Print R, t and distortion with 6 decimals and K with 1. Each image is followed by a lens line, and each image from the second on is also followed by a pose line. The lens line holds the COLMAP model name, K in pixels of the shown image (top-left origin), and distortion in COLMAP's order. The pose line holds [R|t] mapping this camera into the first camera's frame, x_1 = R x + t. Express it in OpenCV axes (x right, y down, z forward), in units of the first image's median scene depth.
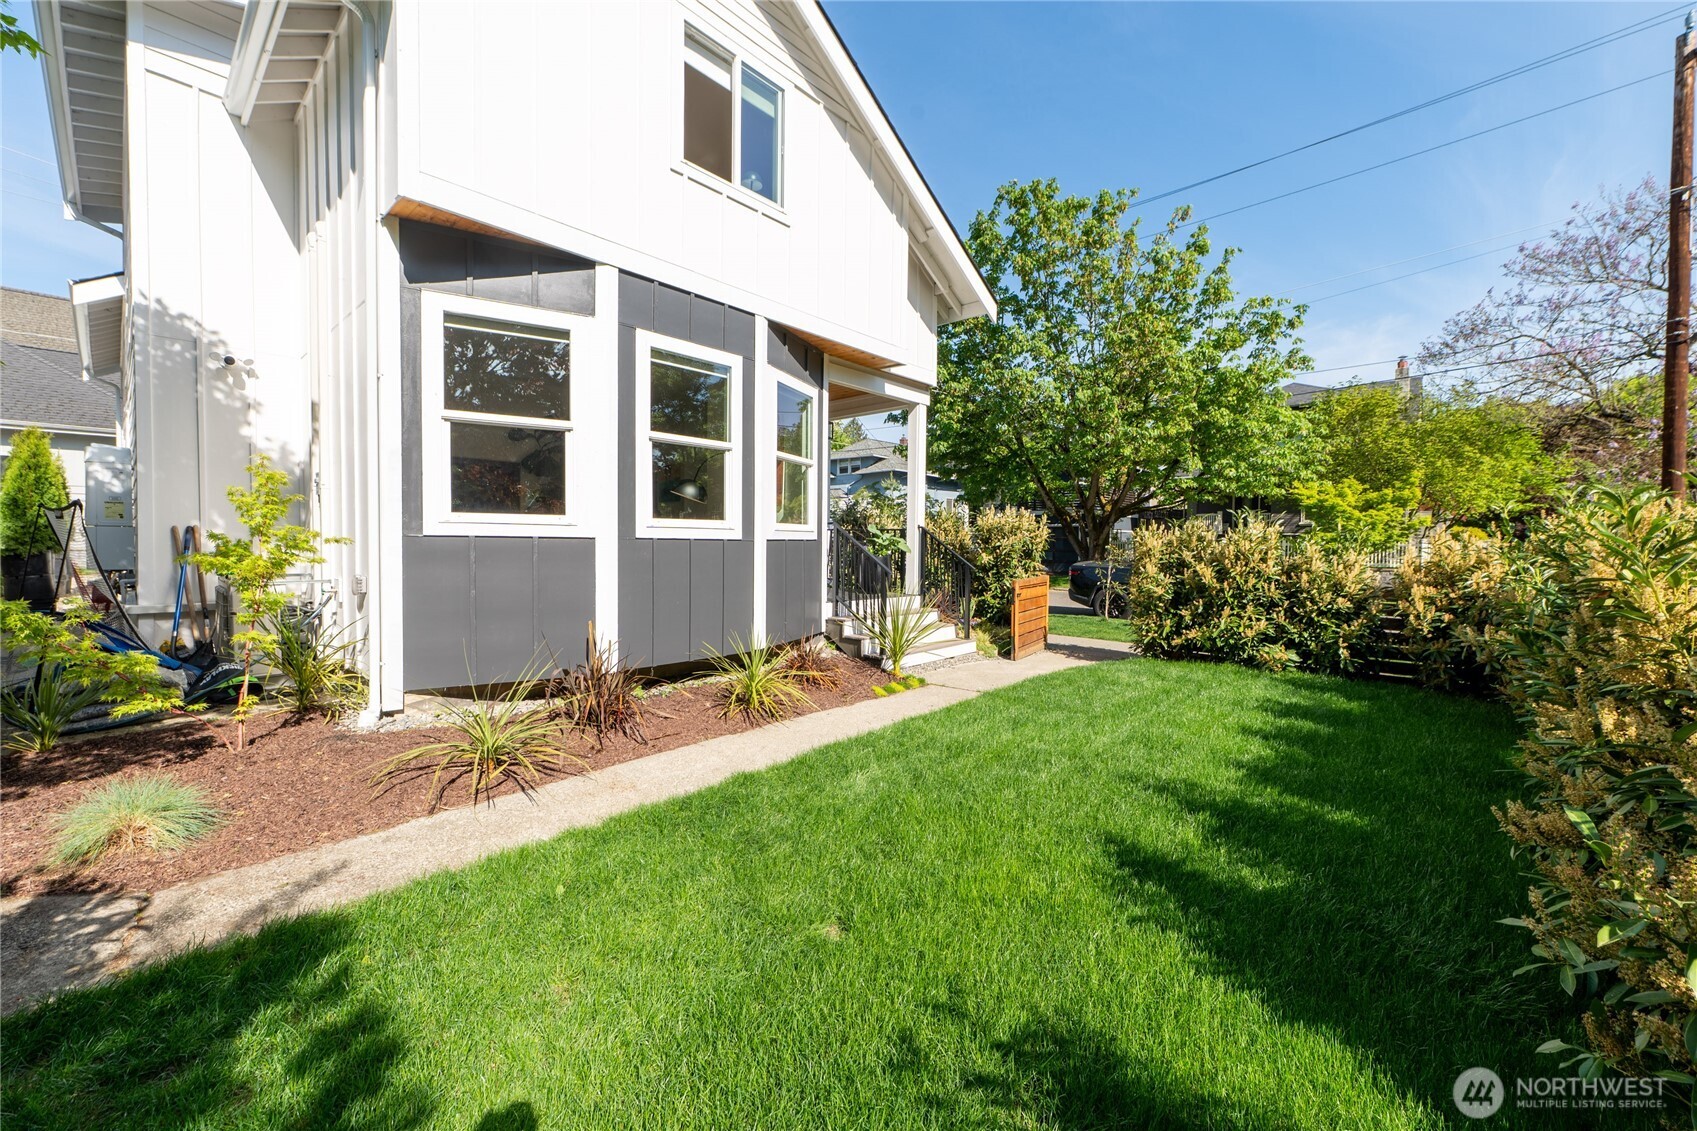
lens RADIAL K [[670.0, 0, 848.2], [0, 670.0, 560.7], [0, 0, 1]] dist [0.001813, -0.001057]
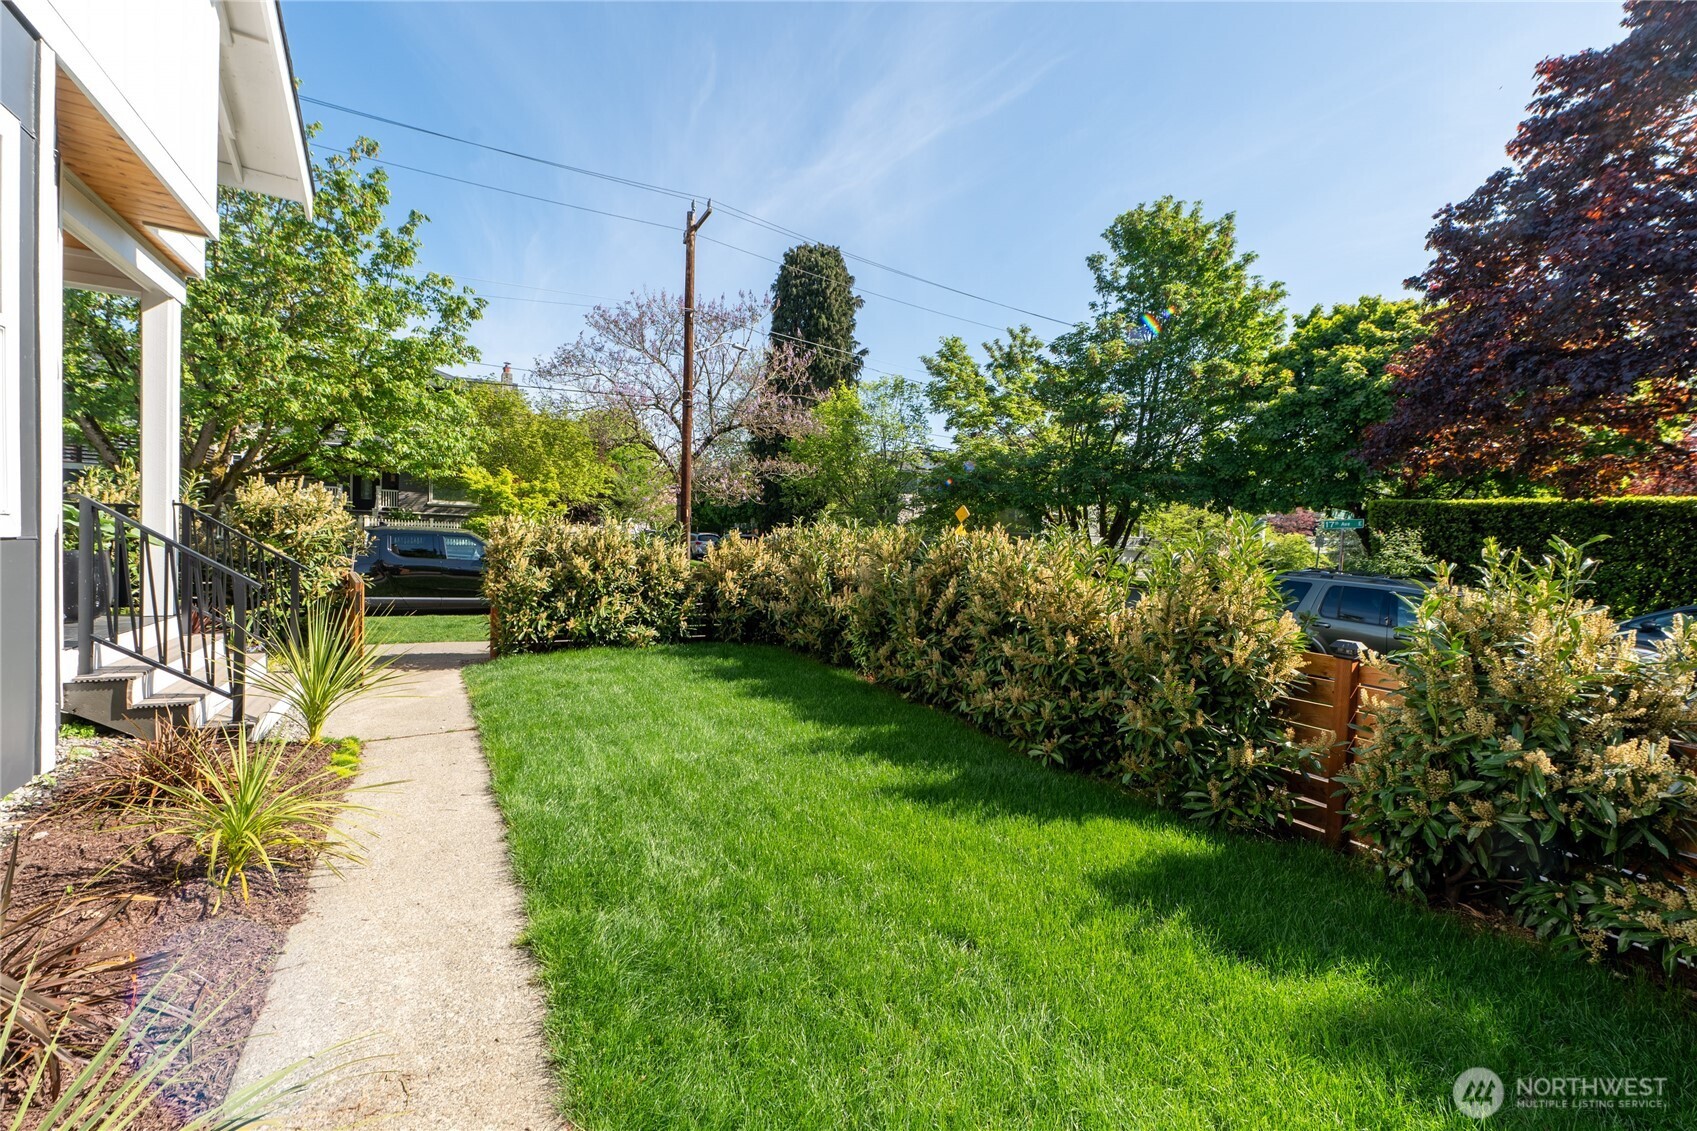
lens RADIAL K [[670.0, 0, 848.8], [0, 670.0, 558.5], [0, 0, 1]] dist [0.001813, -0.001057]
pose [[0.298667, -0.028659, 0.953927, -0.350705], [-0.007259, 0.999452, 0.032299, -0.029556], [-0.954330, -0.016572, 0.298295, 0.286413]]
